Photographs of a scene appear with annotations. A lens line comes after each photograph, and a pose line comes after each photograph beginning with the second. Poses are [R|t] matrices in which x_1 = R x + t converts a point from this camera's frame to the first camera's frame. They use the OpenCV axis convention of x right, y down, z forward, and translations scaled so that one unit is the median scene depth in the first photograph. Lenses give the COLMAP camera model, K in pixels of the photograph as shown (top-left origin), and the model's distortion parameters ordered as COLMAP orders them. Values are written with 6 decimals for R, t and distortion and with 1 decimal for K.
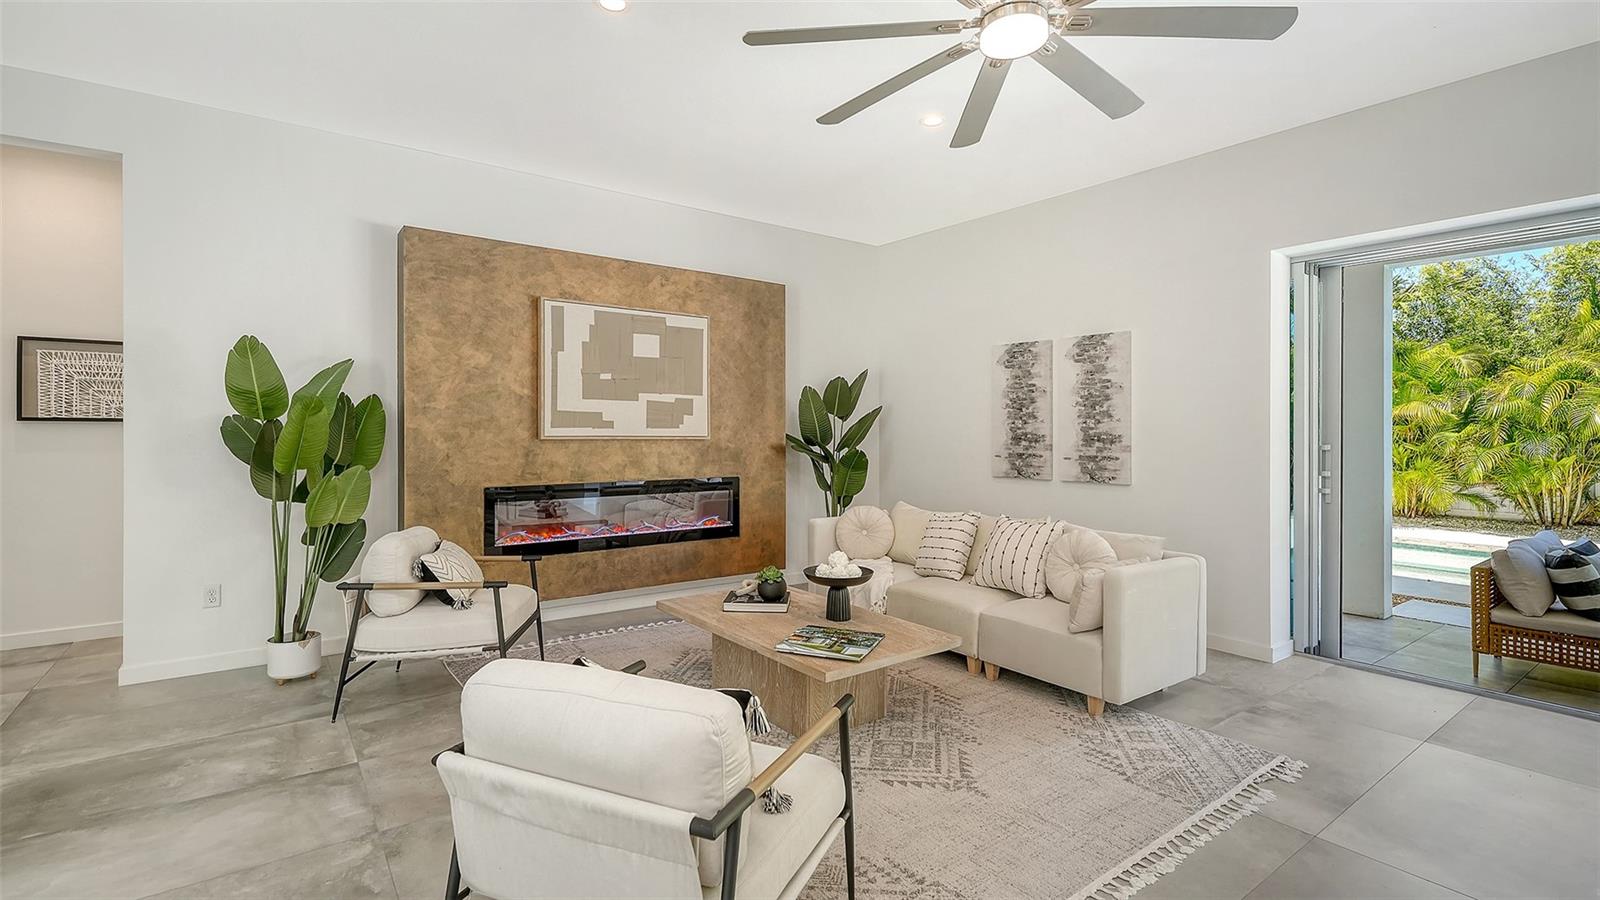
lens RADIAL K [[737.1, 0, 832.8], [0, 737.1, 424.3], [0, 0, 1]] dist [0.002319, -0.000048]
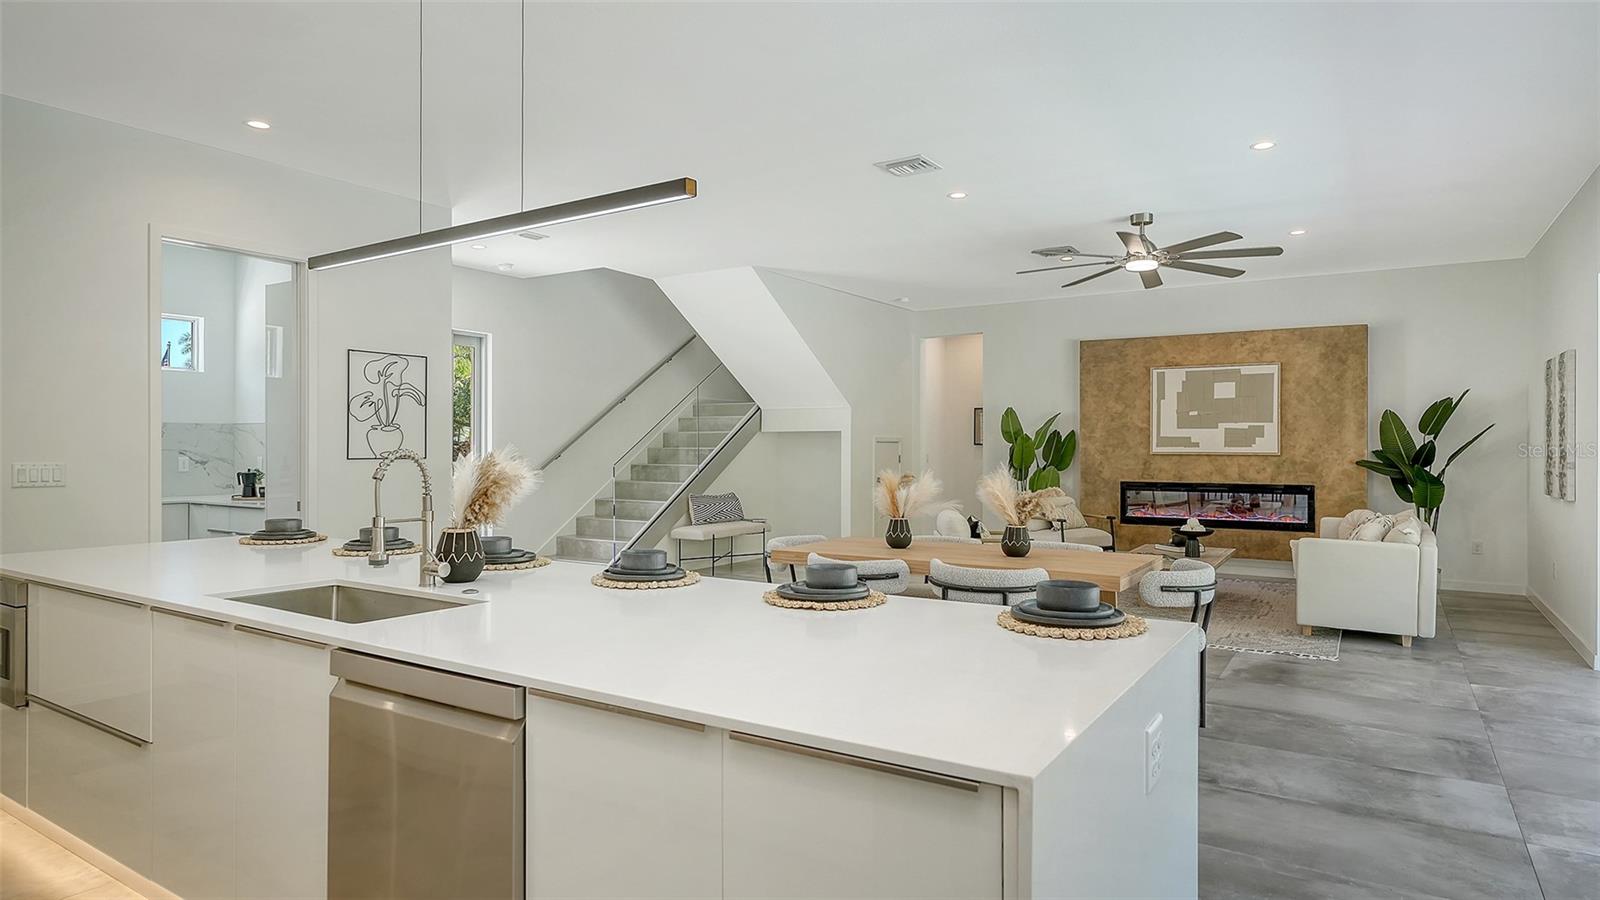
lens RADIAL K [[919.2, 0, 789.7], [0, 919.2, 468.9], [0, 0, 1]] dist [0.013376, -0.004078]
pose [[0.333619, 0.019183, -0.942513, 1.224960], [0.008855, 0.999685, 0.023481, -0.002068], [0.942666, -0.016180, 0.333344, -0.433380]]
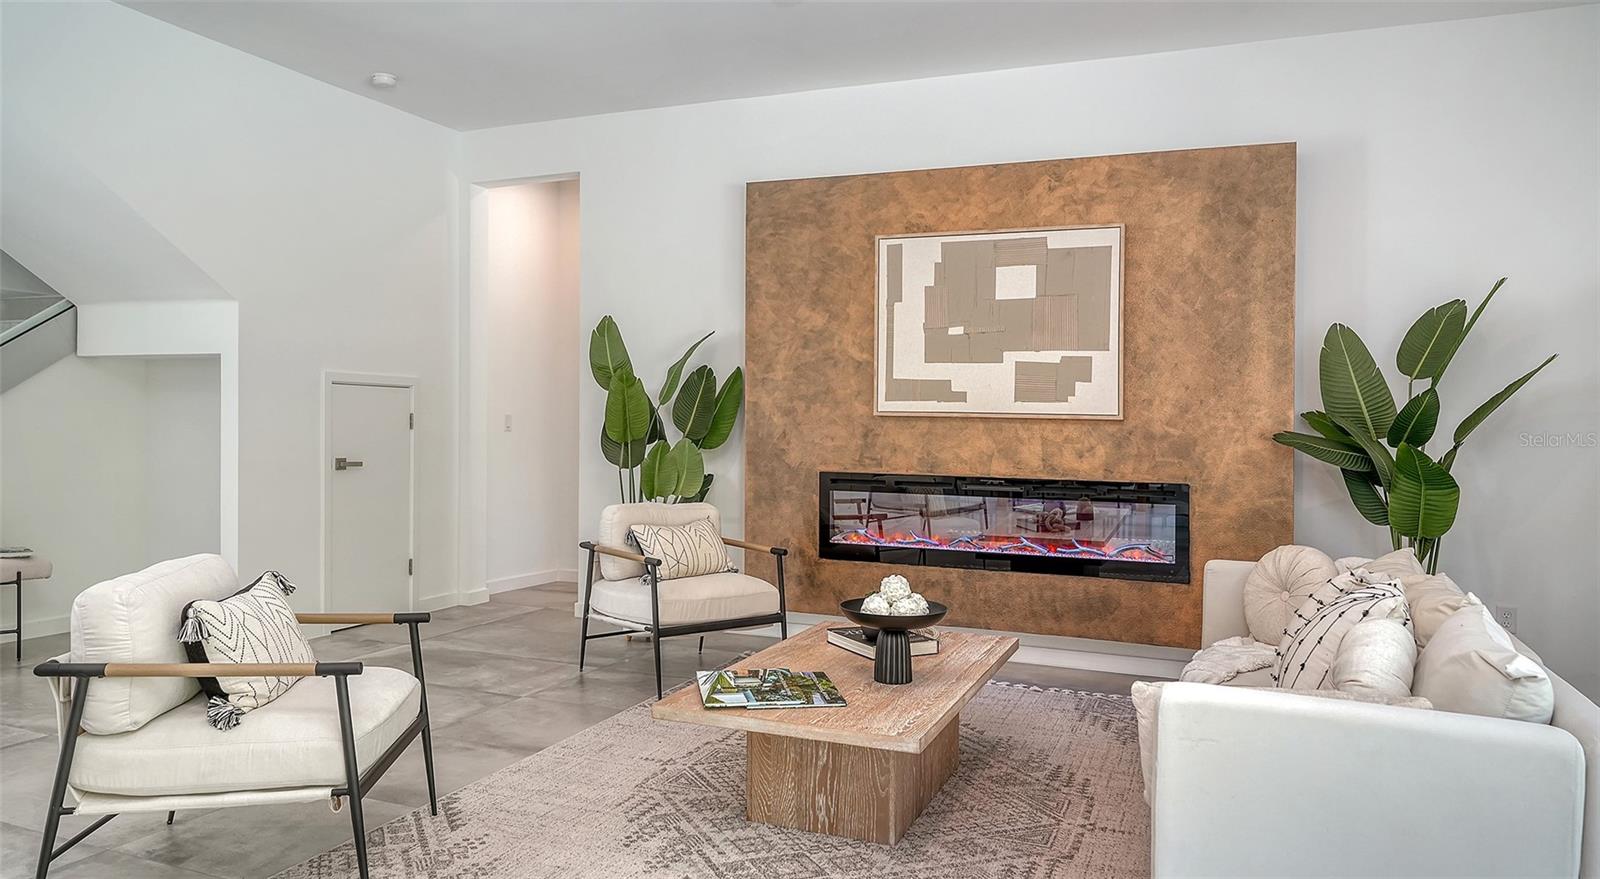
lens RADIAL K [[1095.4, 0, 767.3], [0, 1095.4, 432.9], [0, 0, 1]] dist [-0.003620, 0.002911]
pose [[0.480958, 0.010853, -0.876677, 0.559090], [-0.007361, 0.999938, 0.008340, 0.028780], [0.876713, 0.002442, 0.481008, 0.313990]]
